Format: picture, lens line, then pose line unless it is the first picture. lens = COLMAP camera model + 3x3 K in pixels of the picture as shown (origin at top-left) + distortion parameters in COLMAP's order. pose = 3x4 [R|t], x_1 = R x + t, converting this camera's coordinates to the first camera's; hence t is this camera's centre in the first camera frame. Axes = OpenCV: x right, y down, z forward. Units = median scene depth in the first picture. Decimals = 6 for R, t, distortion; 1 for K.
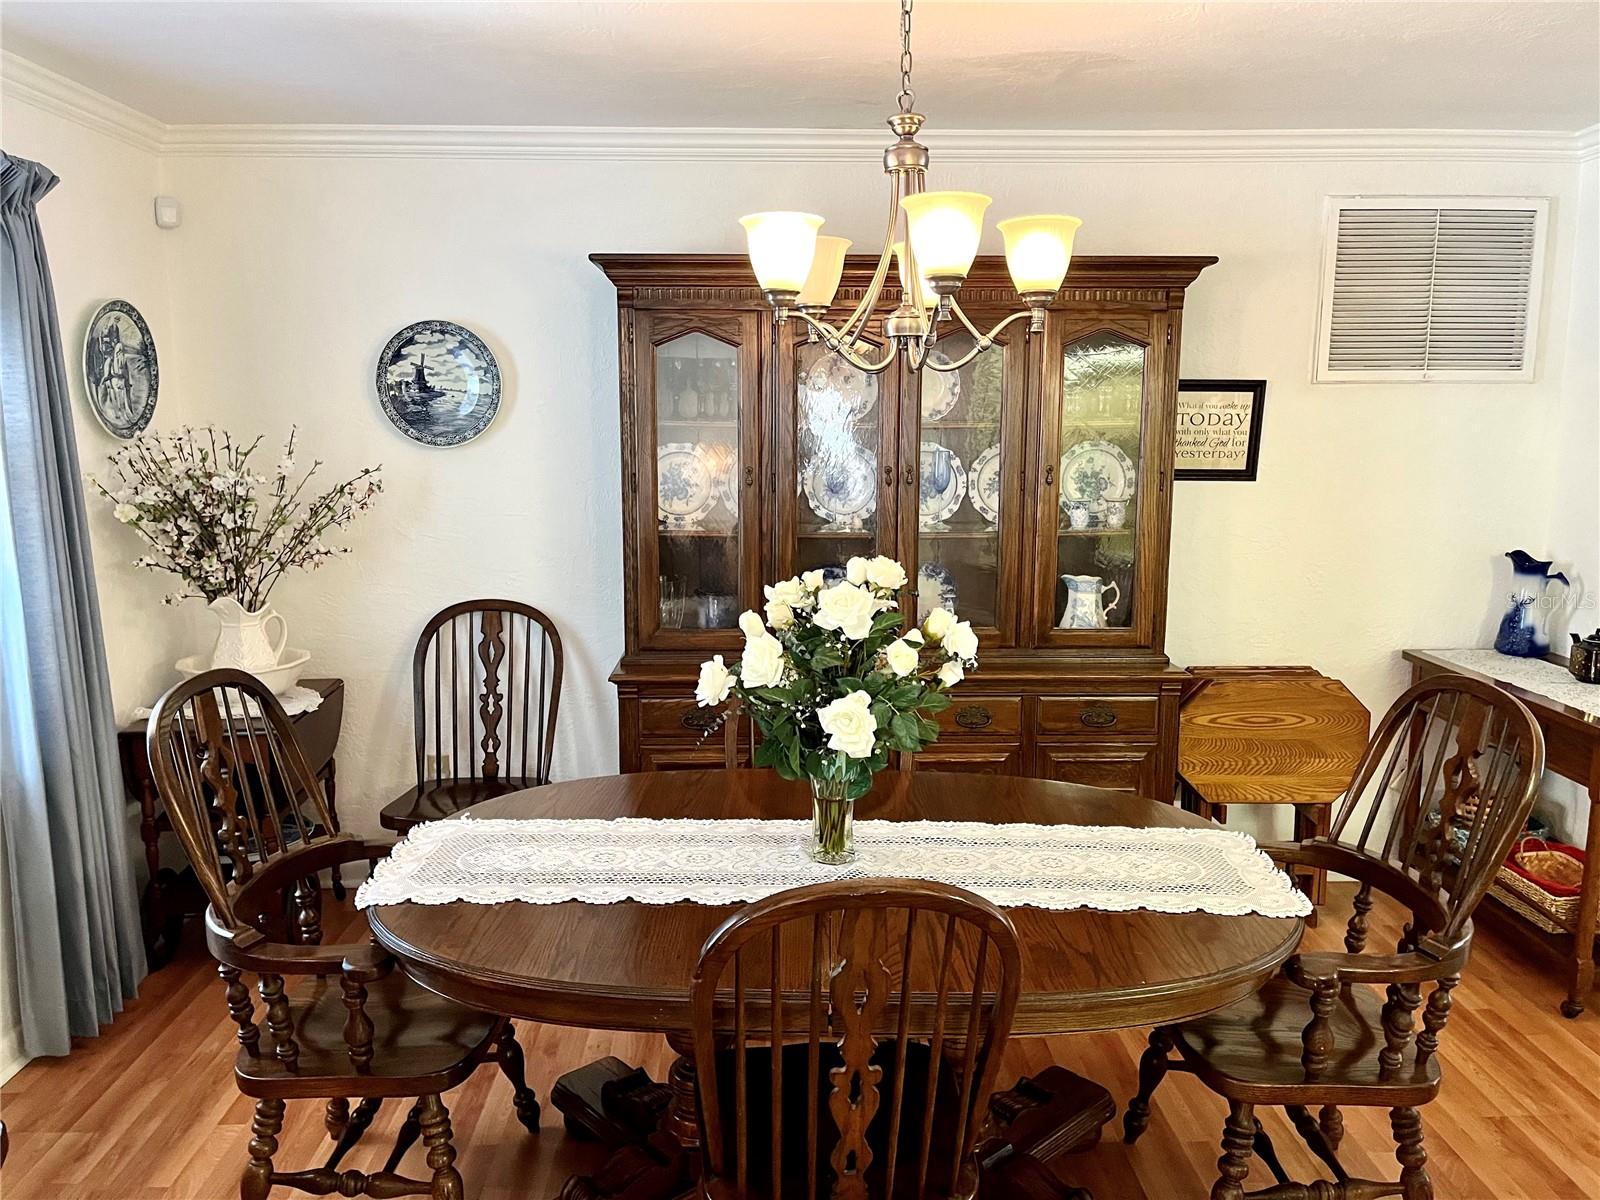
lens RADIAL K [[1216.1, 0, 800.0], [0, 1216.1, 605.7], [0, 0, 1]] dist [0.077928, -0.112555]
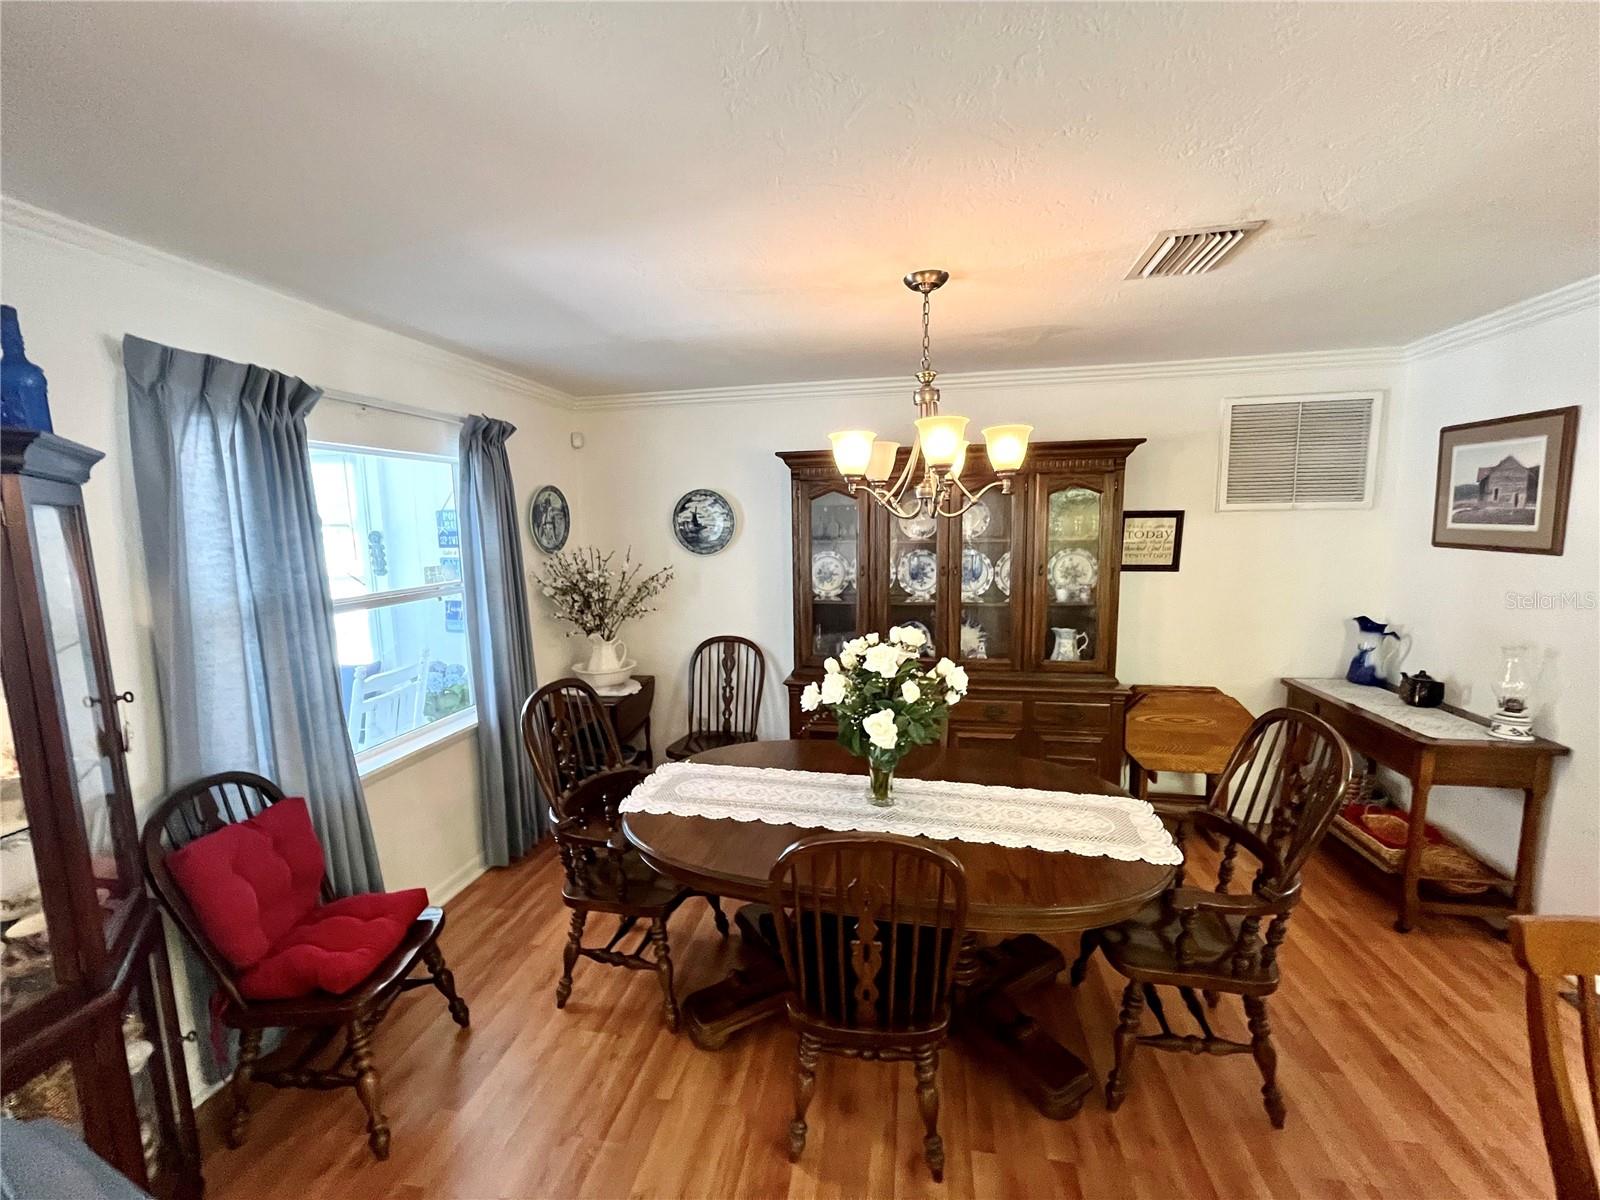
lens RADIAL K [[656.6, 0, 794.6], [0, 656.6, 602.6], [0, 0, 1]] dist [-0.003235, 0.000225]
pose [[0.976517, 0.007728, -0.215299, 0.067164], [-0.015332, 0.999315, -0.033668, -0.025543], [0.214892, 0.036178, 0.975968, 0.044263]]
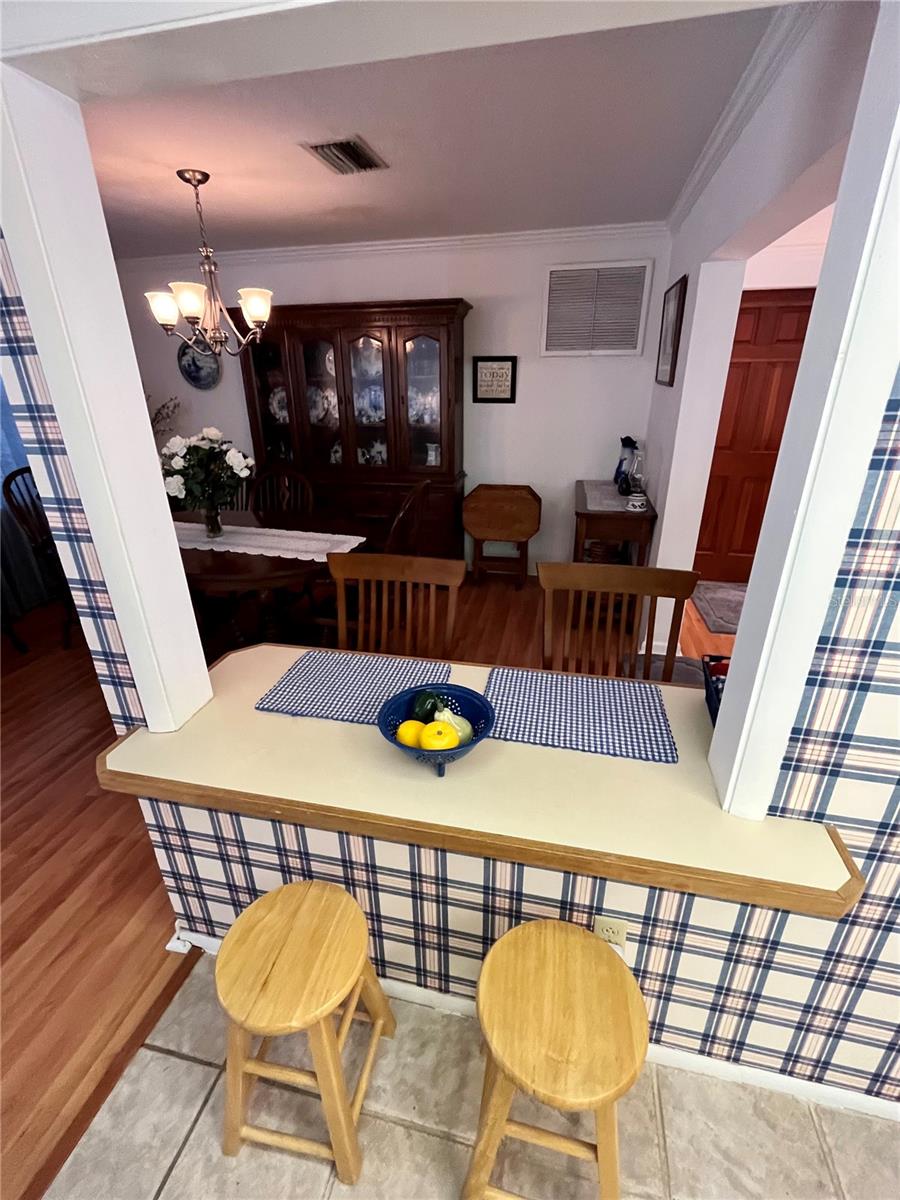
lens RADIAL K [[518.2, 0, 451.1], [0, 518.2, 599.1], [0, 0, 1]] dist [-0.002216, -0.000195]
pose [[0.970233, 0.085311, -0.226651, 0.562034], [-0.026535, 0.967713, 0.250654, 0.016379], [0.240717, -0.237178, 0.941170, -0.044382]]
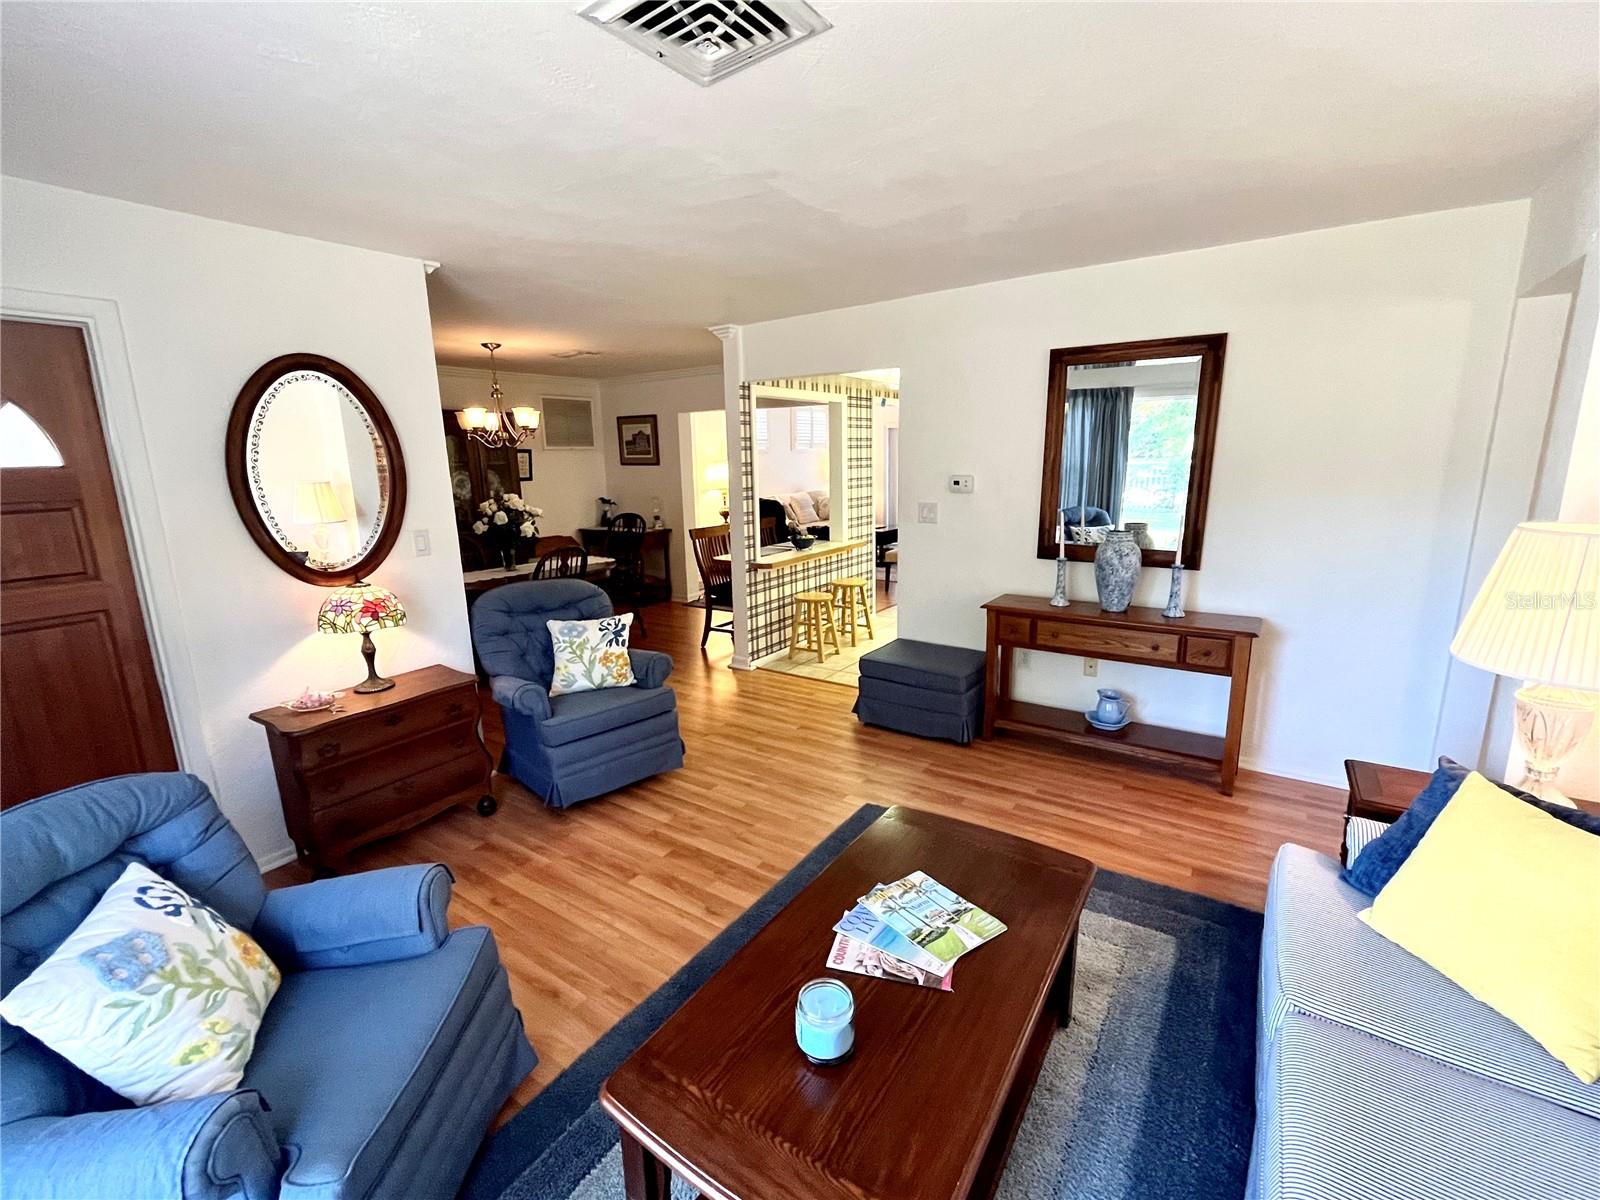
lens RADIAL K [[690.9, 0, 800.0], [0, 690.9, 600.0], [0, 0, 1]] dist [-0.002216, -0.000195]
pose [[0.583260, -0.178195, 0.792499, -0.791352], [0.151339, 0.982397, 0.109512, 0.127648], [-0.798063, 0.056063, 0.599960, -0.707139]]
